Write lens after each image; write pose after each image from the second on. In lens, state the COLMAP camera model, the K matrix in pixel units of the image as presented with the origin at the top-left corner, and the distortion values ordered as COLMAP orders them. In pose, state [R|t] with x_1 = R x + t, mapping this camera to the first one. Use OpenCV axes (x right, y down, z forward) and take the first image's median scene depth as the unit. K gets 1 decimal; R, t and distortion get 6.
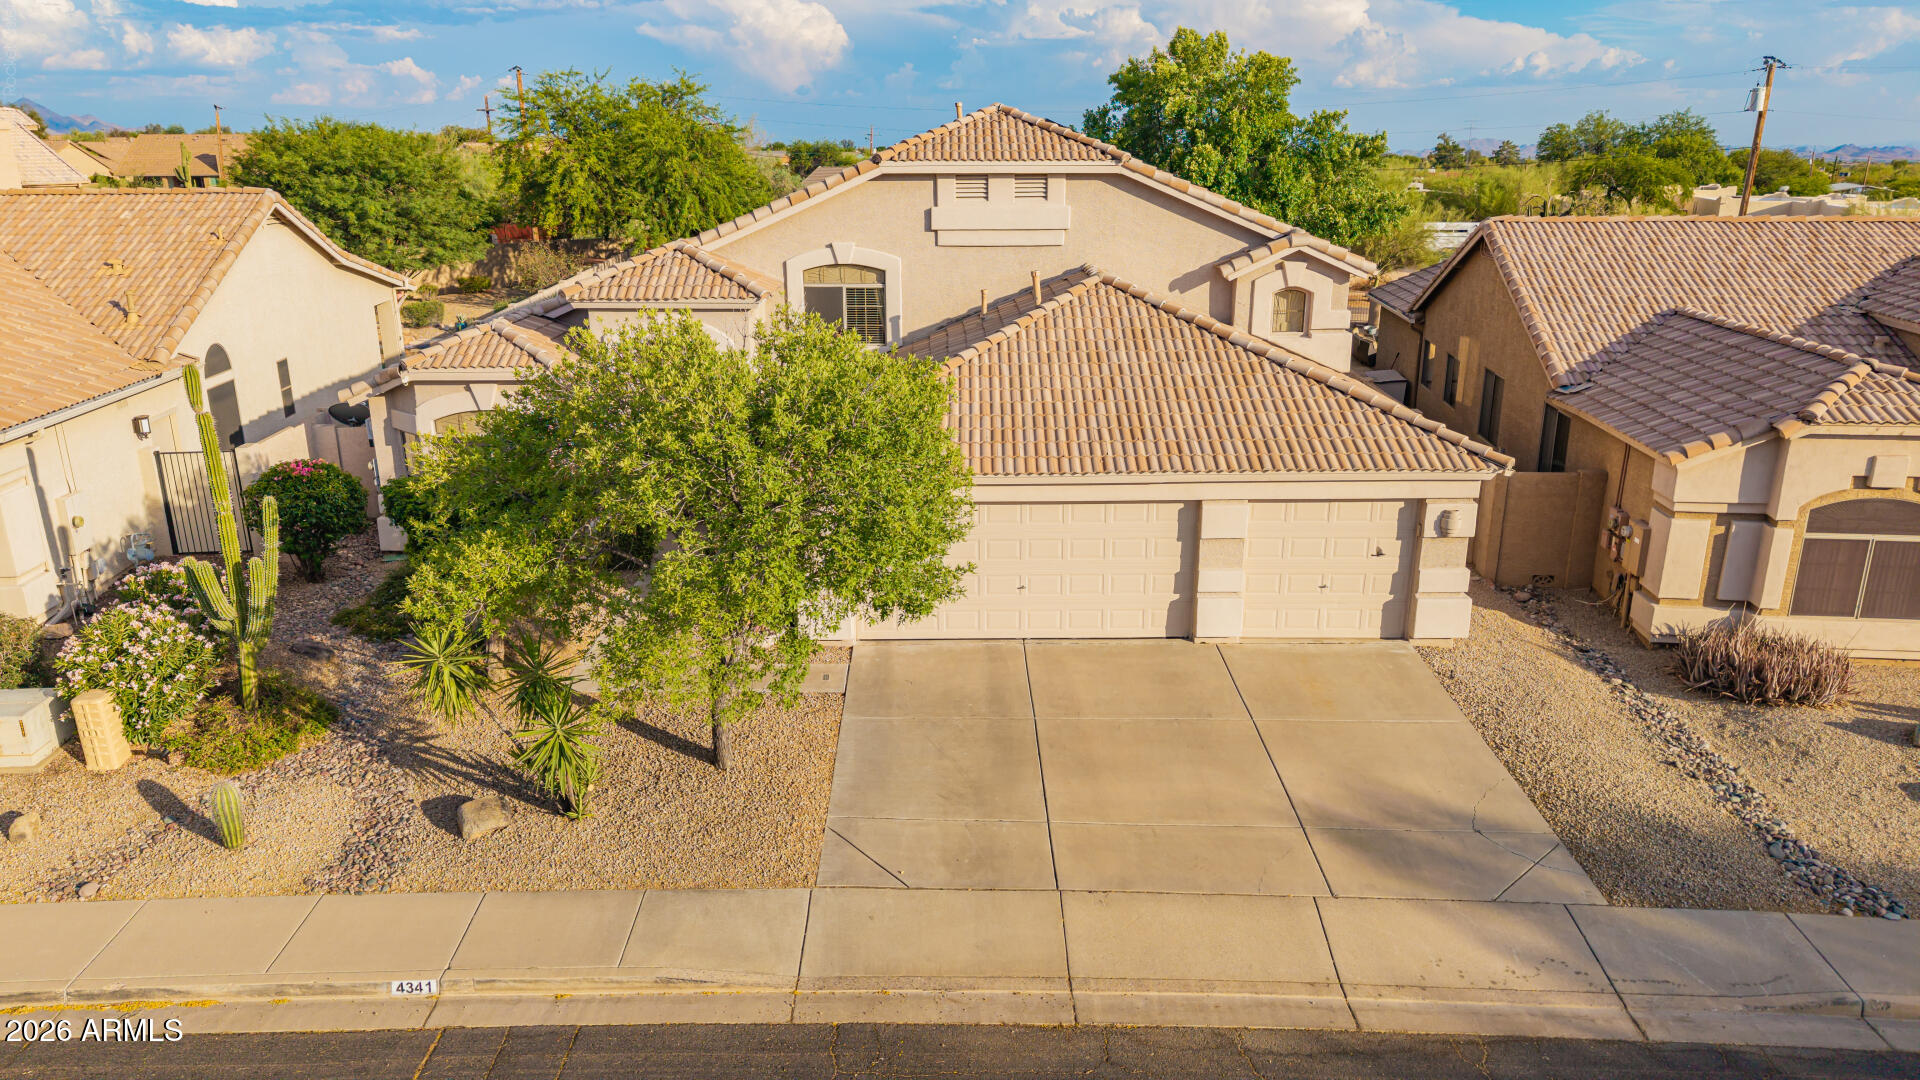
lens RADIAL K [[1280.3, 0, 962.4], [0, 1280.3, 541.5], [0, 0, 1]] dist [0.032951, -0.029742]
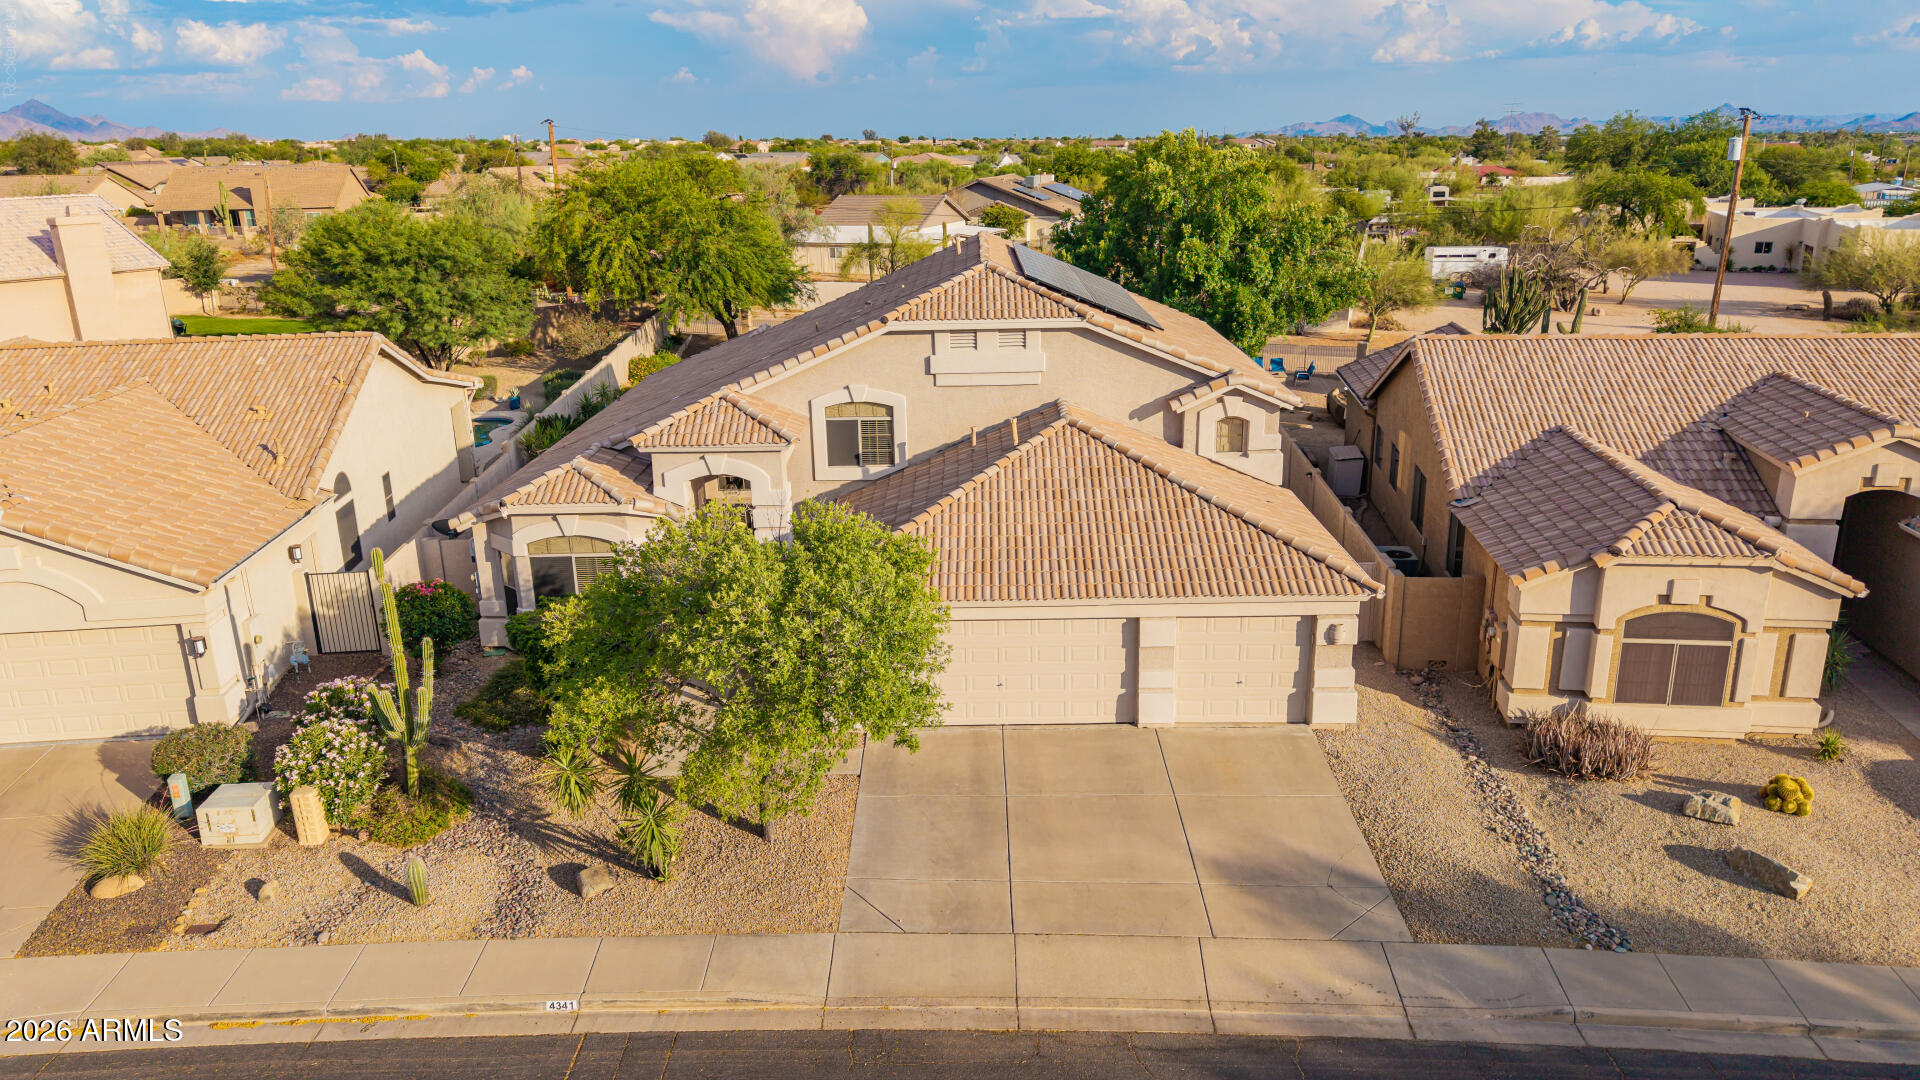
lens RADIAL K [[1324.3, 0, 960.0], [0, 1324.3, 540.0], [0, 0, 1]] dist [0.046702, -0.061549]
pose [[0.999630, -0.012012, -0.024395, 0.041776], [0.012027, 0.999928, 0.000472, -0.111183], [0.024388, -0.000766, 0.999702, -0.313331]]
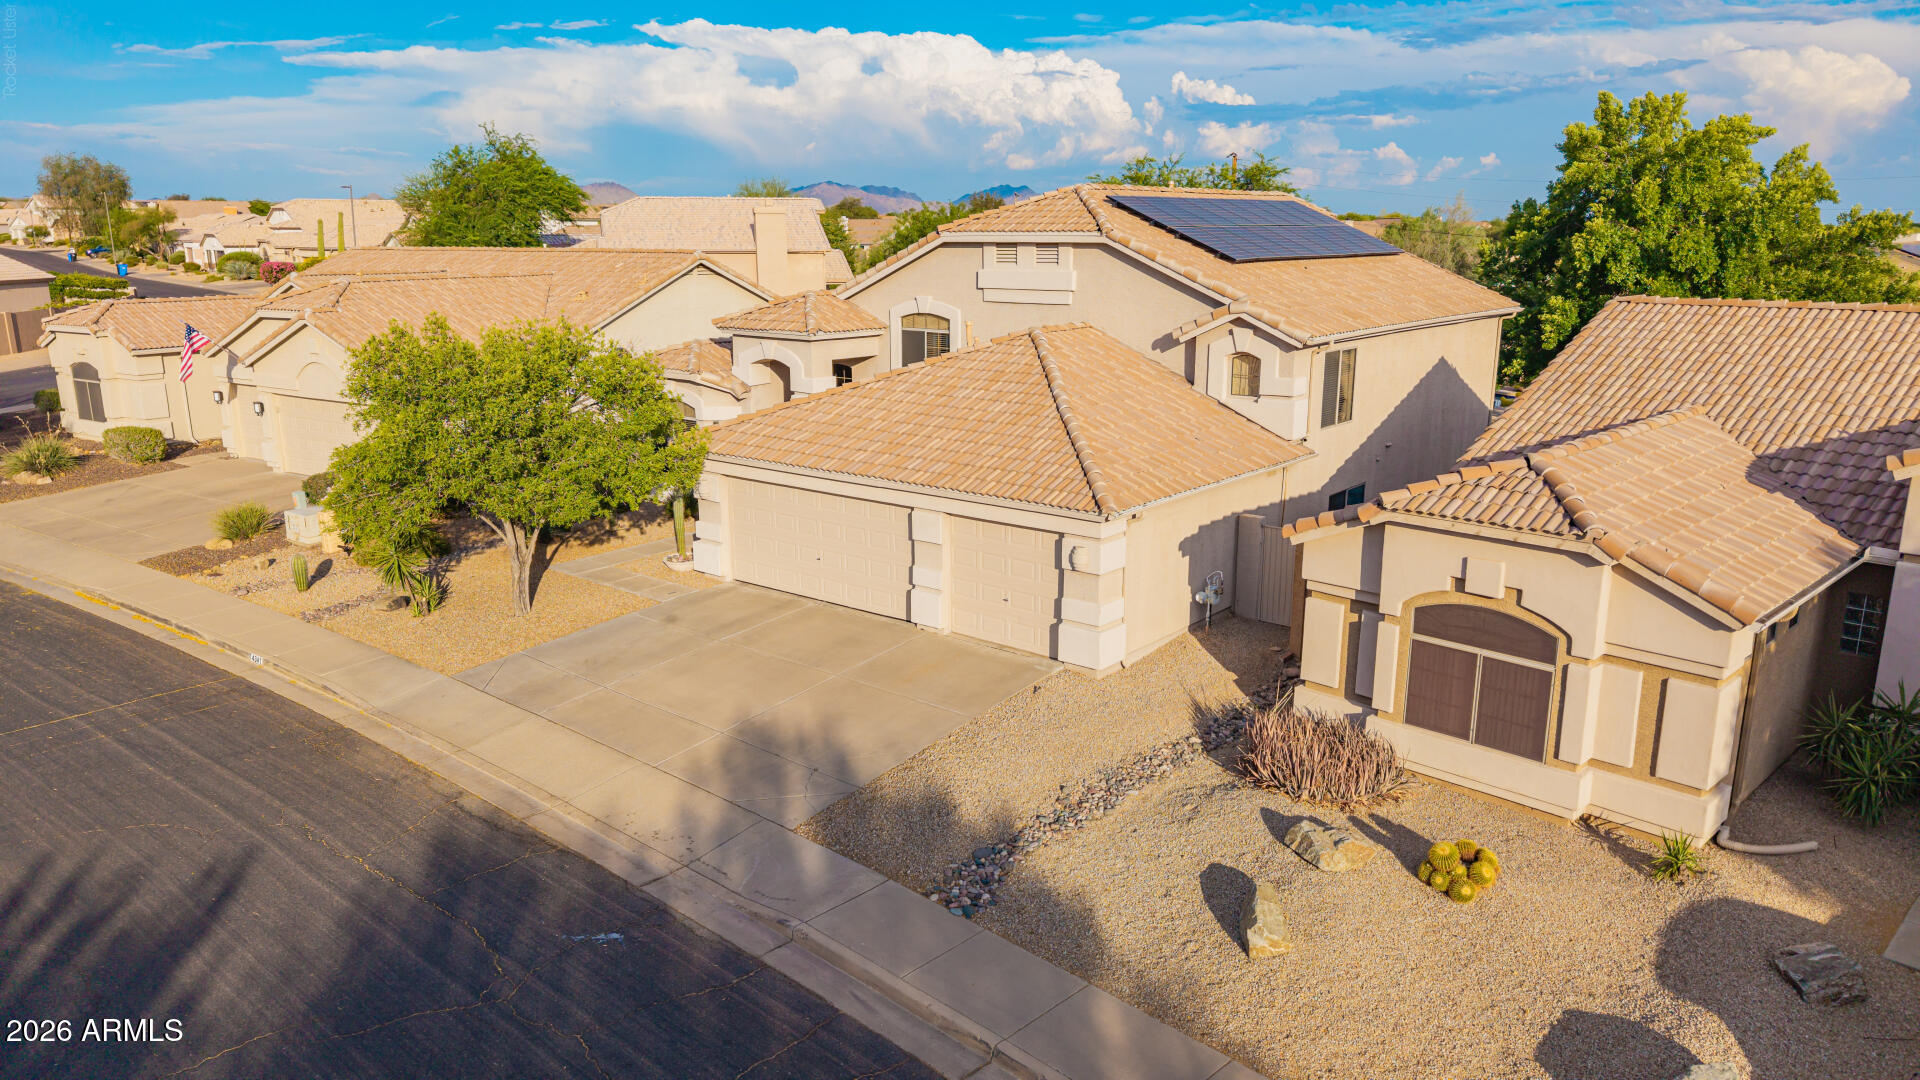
lens RADIAL K [[1290.6, 0, 962.0], [0, 1290.6, 536.1], [0, 0, 1]] dist [0.063331, -0.096977]
pose [[0.767413, 0.147769, -0.623892, 0.973623], [-0.187151, 0.982328, 0.002462, -0.016609], [0.613231, 0.114873, 0.781507, 0.081941]]
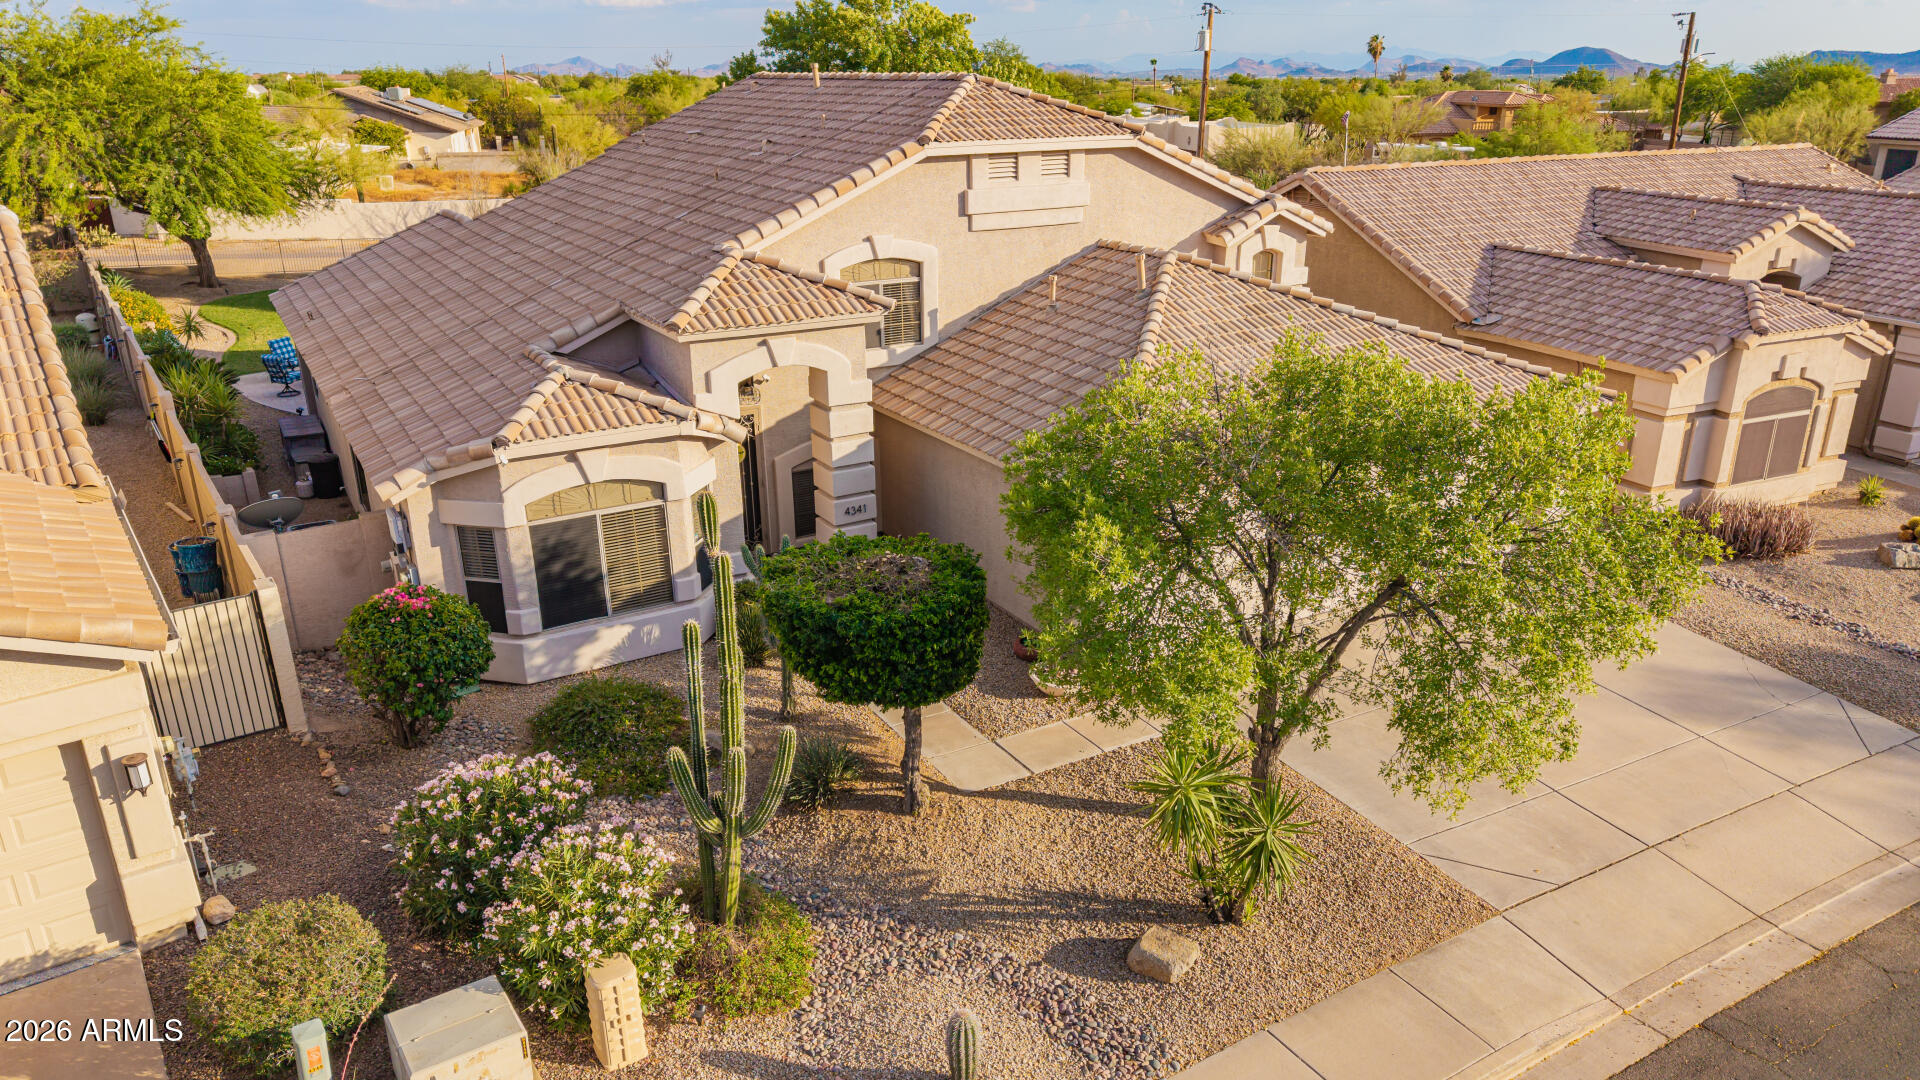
lens RADIAL K [[1310.4, 0, 960.0], [0, 1310.4, 540.0], [0, 0, 1]] dist [0.010261, 0.002104]
pose [[0.866888, -0.175201, 0.466700, -0.656019], [0.152128, 0.984523, 0.087019, -0.121916], [-0.474723, -0.004437, 0.880124, 0.216567]]
